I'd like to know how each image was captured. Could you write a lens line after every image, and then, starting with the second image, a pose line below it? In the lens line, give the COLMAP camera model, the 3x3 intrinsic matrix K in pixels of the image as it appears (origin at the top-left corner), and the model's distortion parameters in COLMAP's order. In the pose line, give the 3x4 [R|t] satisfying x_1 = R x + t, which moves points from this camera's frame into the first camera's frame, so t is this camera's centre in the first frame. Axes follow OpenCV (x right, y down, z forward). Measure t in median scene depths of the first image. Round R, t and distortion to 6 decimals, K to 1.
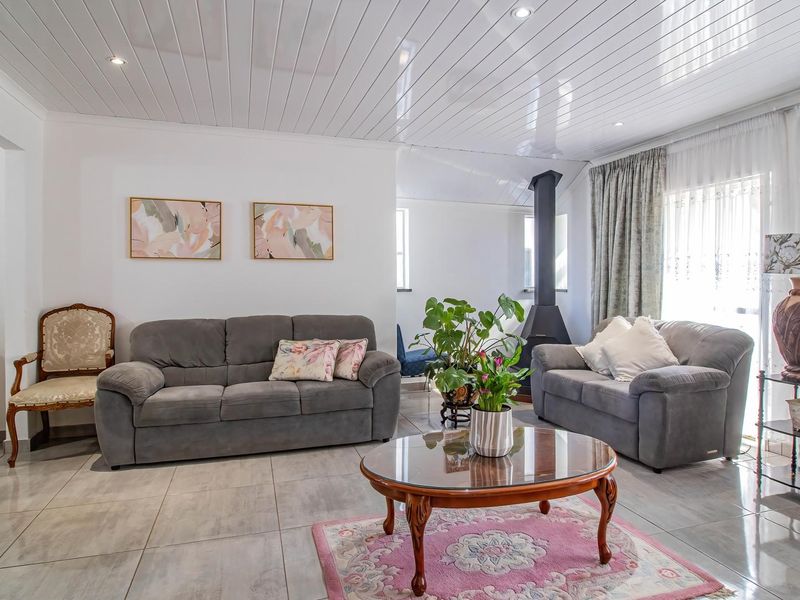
lens RADIAL K [[488.9, 0, 402.9], [0, 488.9, 297.8], [0, 0, 1]] dist [-0.009450, -0.004784]
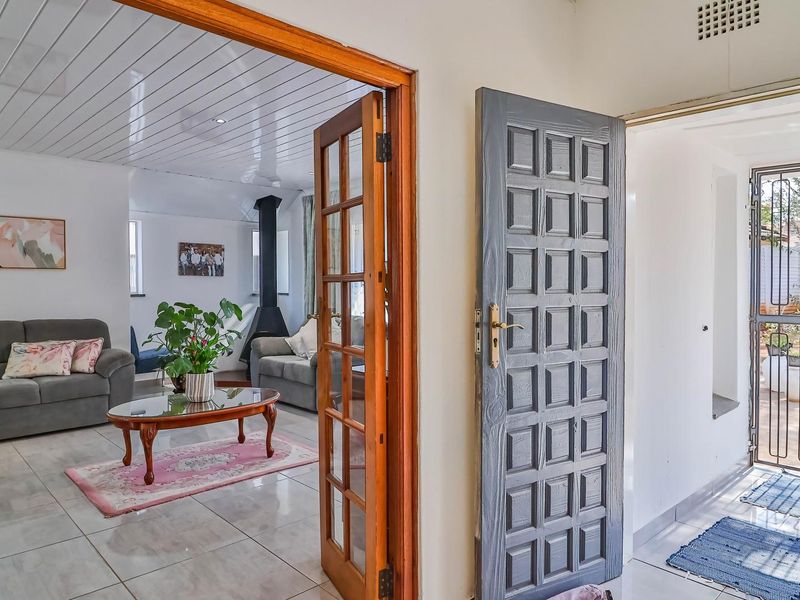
lens RADIAL K [[556.2, 0, 416.9], [0, 556.2, 288.0], [0, 0, 1]] dist [-0.019957, 0.007544]
pose [[0.891323, -0.004484, 0.453347, -0.002297], [0.013256, 0.999781, -0.016174, -0.004667], [-0.453175, 0.020426, 0.891187, -0.515943]]
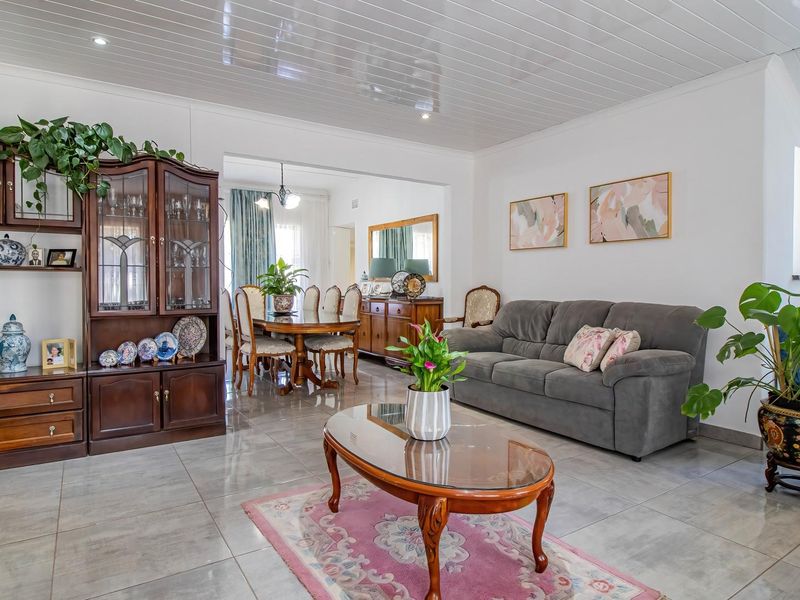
lens RADIAL K [[488.9, 0, 403.2], [0, 488.9, 292.9], [0, 0, 1]] dist [-0.009450, -0.004784]
pose [[0.264734, 0.021948, -0.964072, 0.591469], [-0.031195, 0.999413, 0.014187, 0.019649], [0.963817, 0.026319, 0.265264, 0.393544]]
